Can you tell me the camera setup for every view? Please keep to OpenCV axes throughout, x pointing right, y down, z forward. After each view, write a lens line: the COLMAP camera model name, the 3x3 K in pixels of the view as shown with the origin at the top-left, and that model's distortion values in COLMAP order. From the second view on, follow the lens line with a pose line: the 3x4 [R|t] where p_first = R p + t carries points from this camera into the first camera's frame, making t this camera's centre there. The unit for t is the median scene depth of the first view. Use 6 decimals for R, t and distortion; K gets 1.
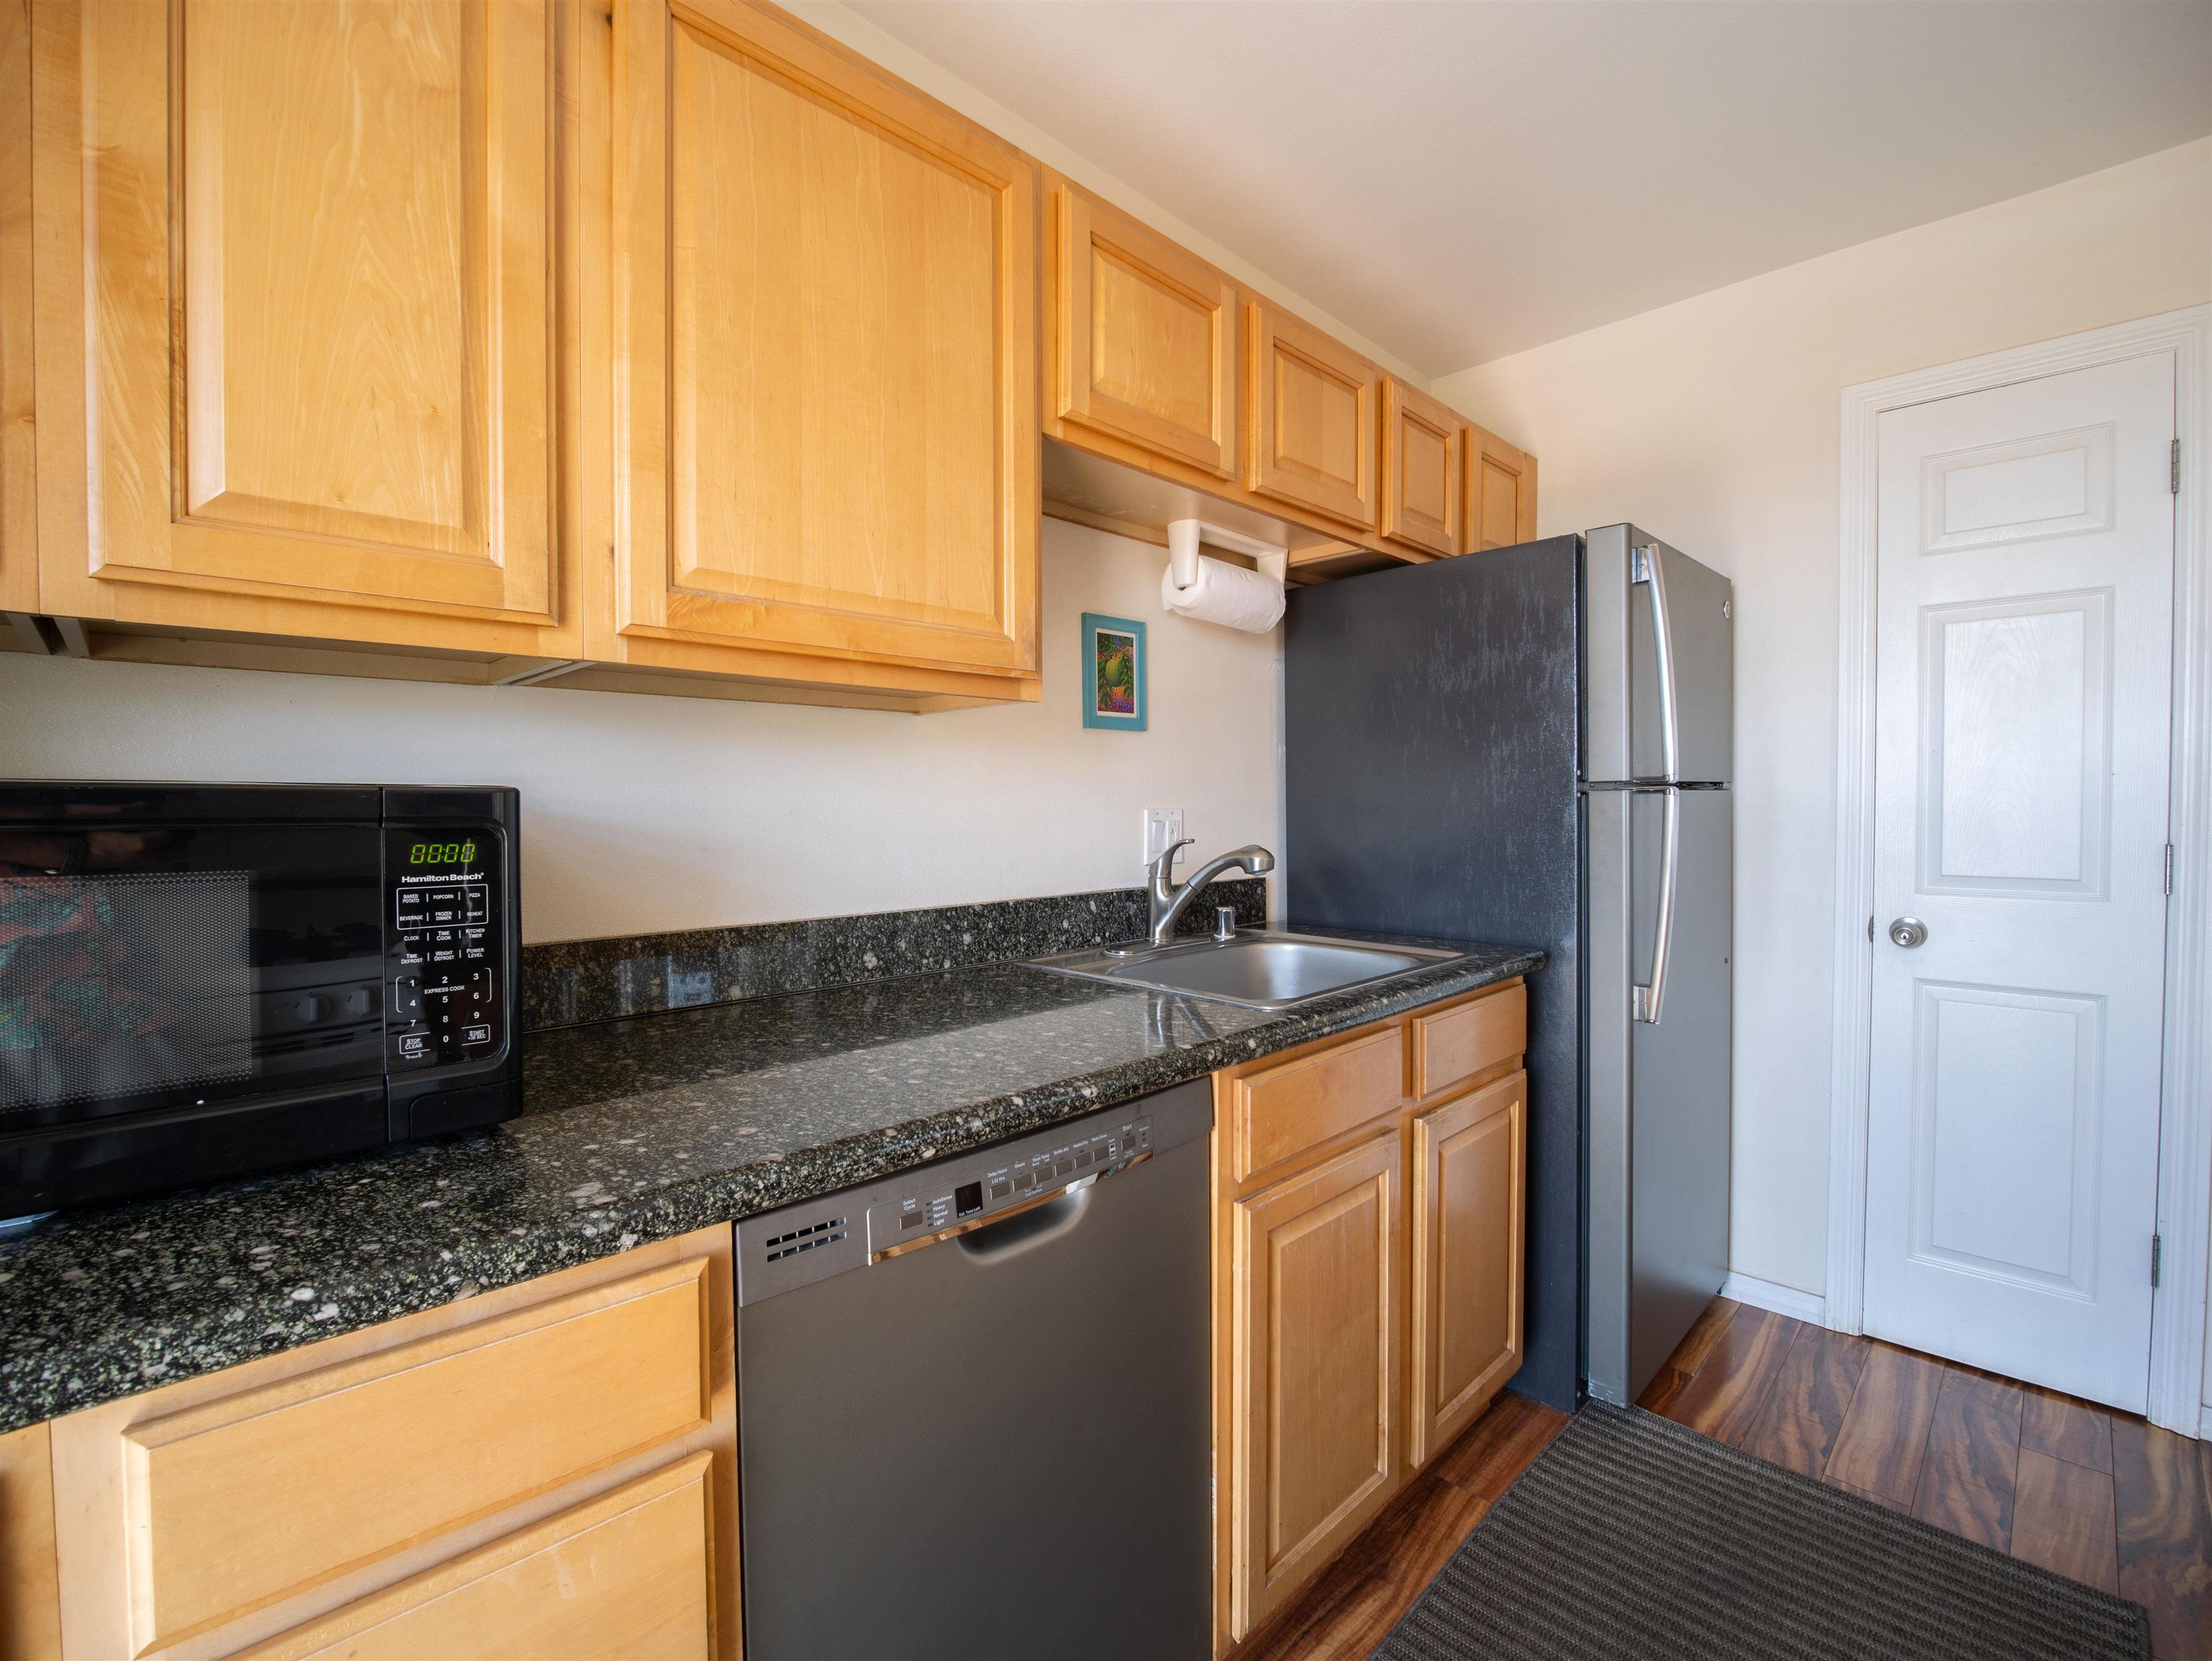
lens RADIAL K [[1012.1, 0, 1106.0], [0, 1012.1, 830.5], [0, 0, 1]] dist [-0.014074, 0.000307]
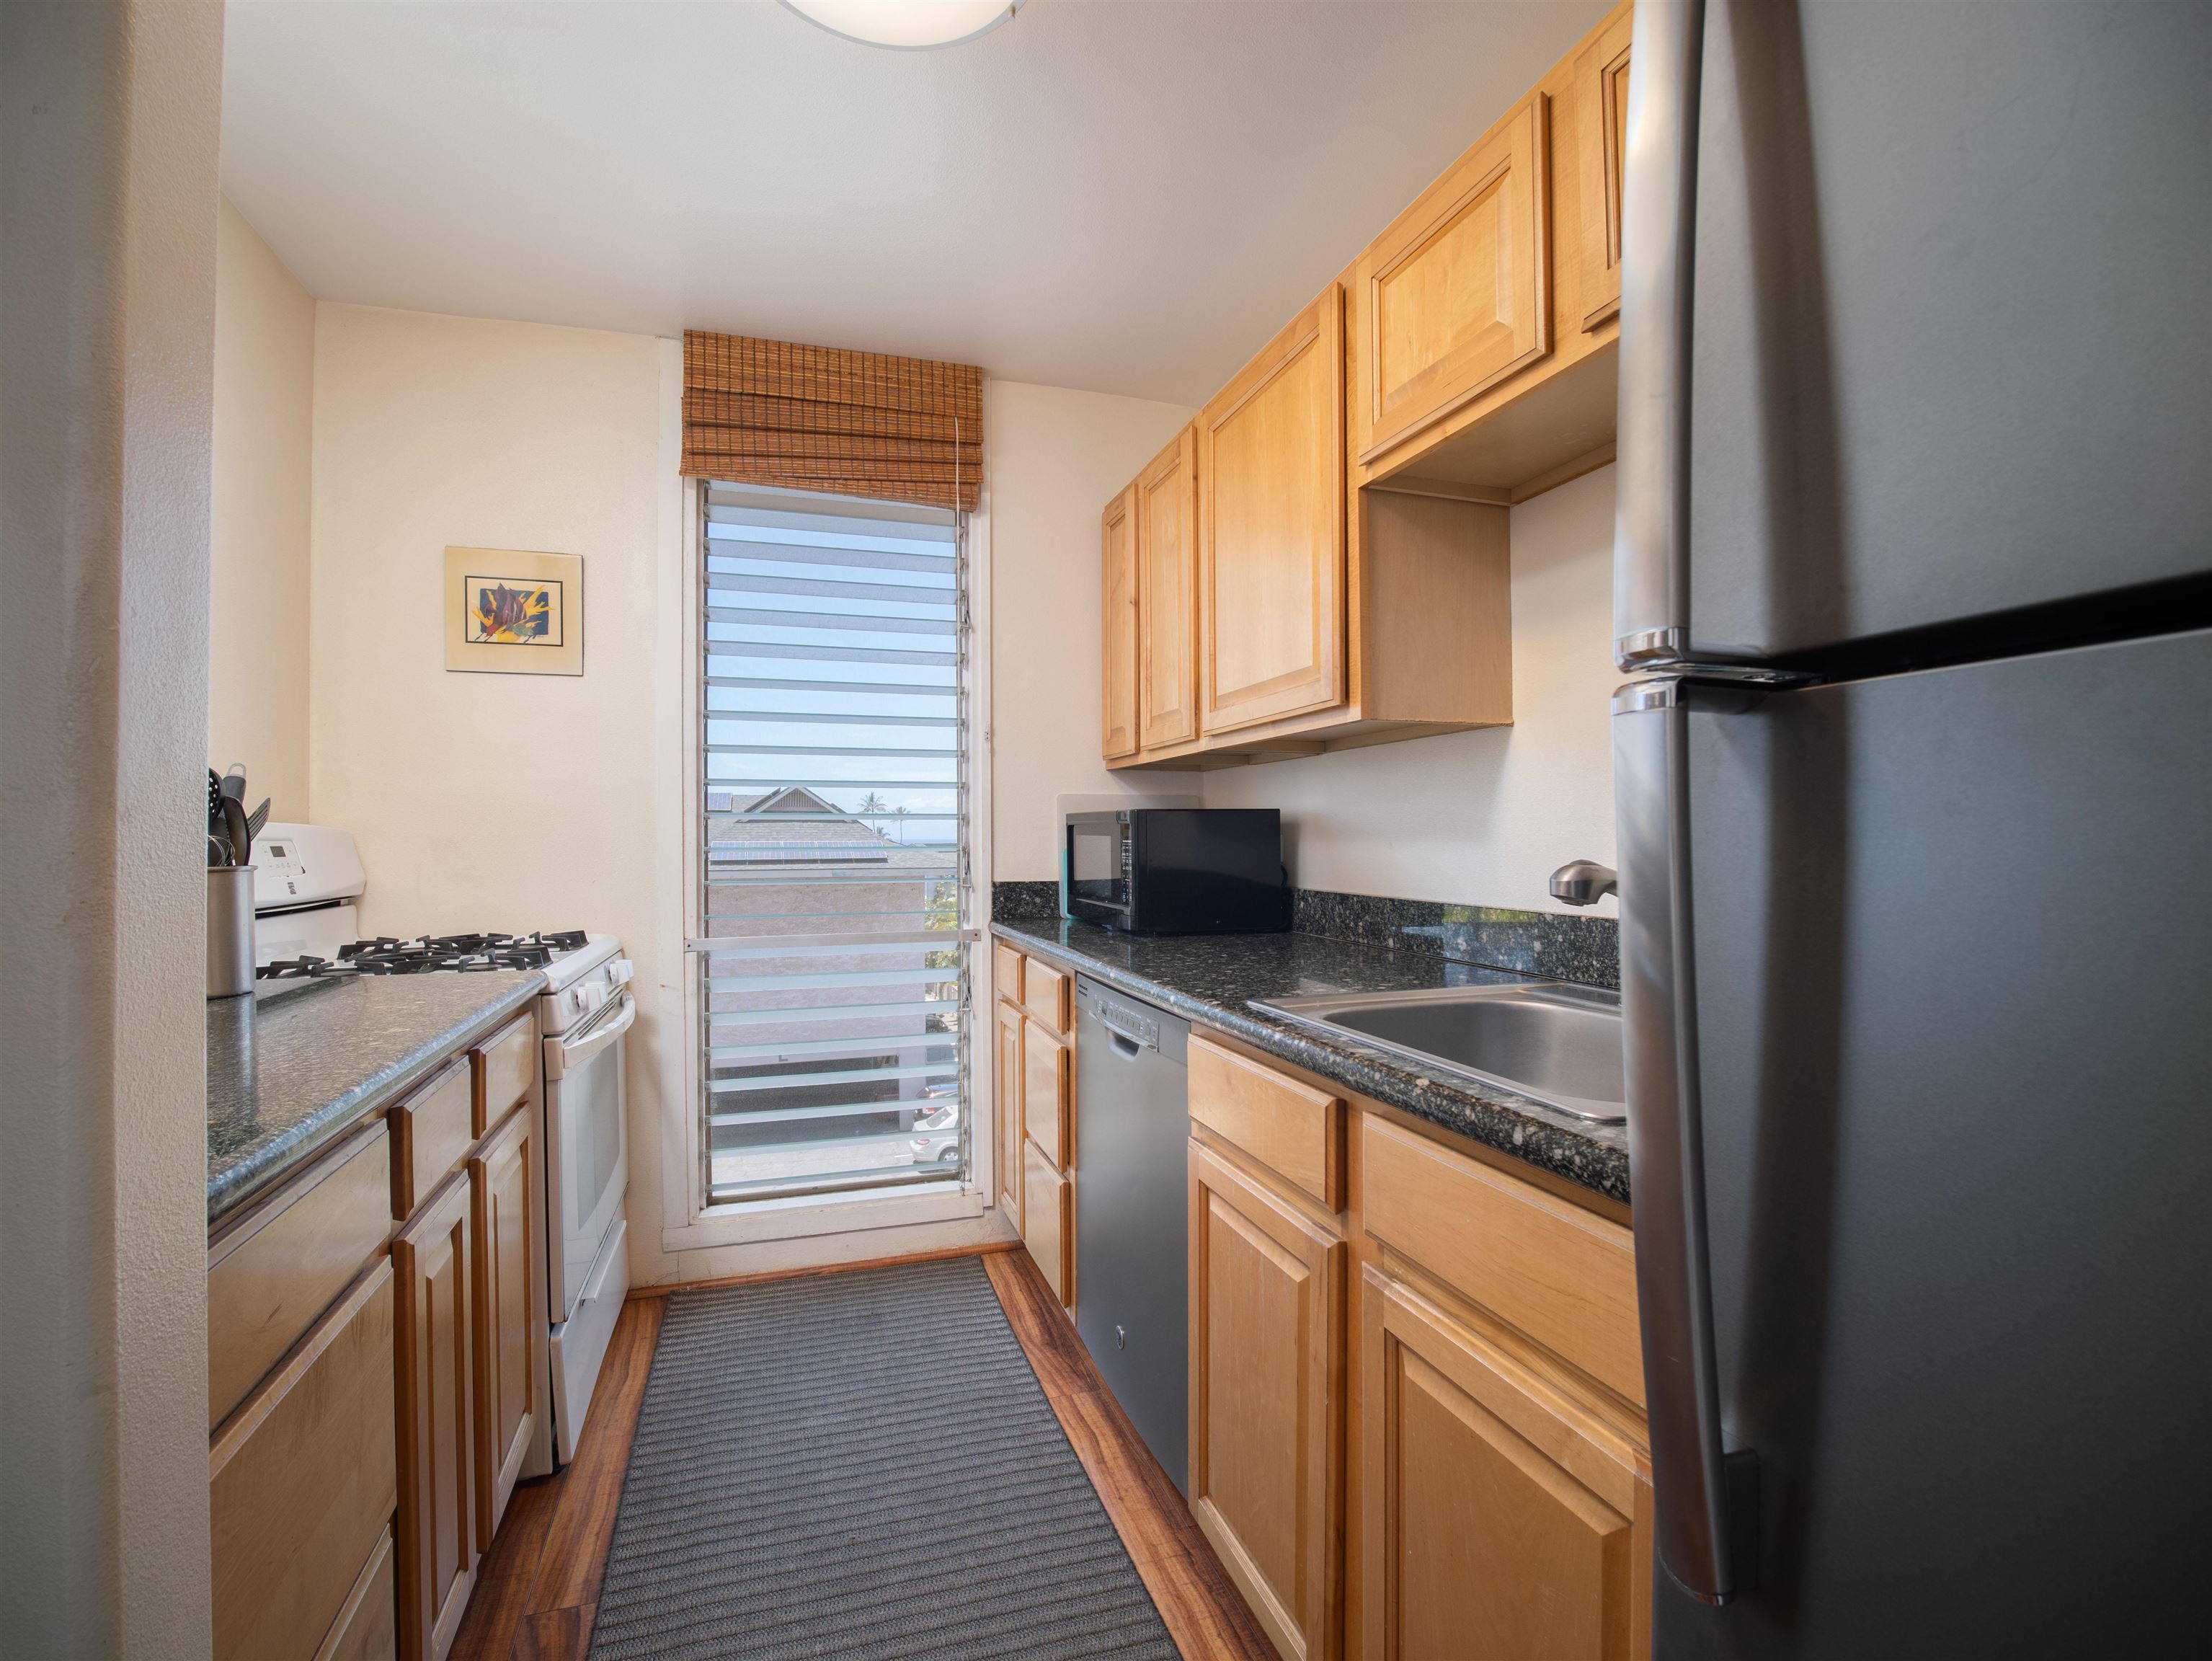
lens RADIAL K [[1012.1, 0, 1106.0], [0, 1012.1, 830.5], [0, 0, 1]] dist [-0.014074, 0.000307]
pose [[-0.455173, 0.002648, -0.890399, 1.142352], [-0.017128, 0.999785, 0.011729, -0.015473], [0.890238, 0.020590, -0.455030, 1.279328]]
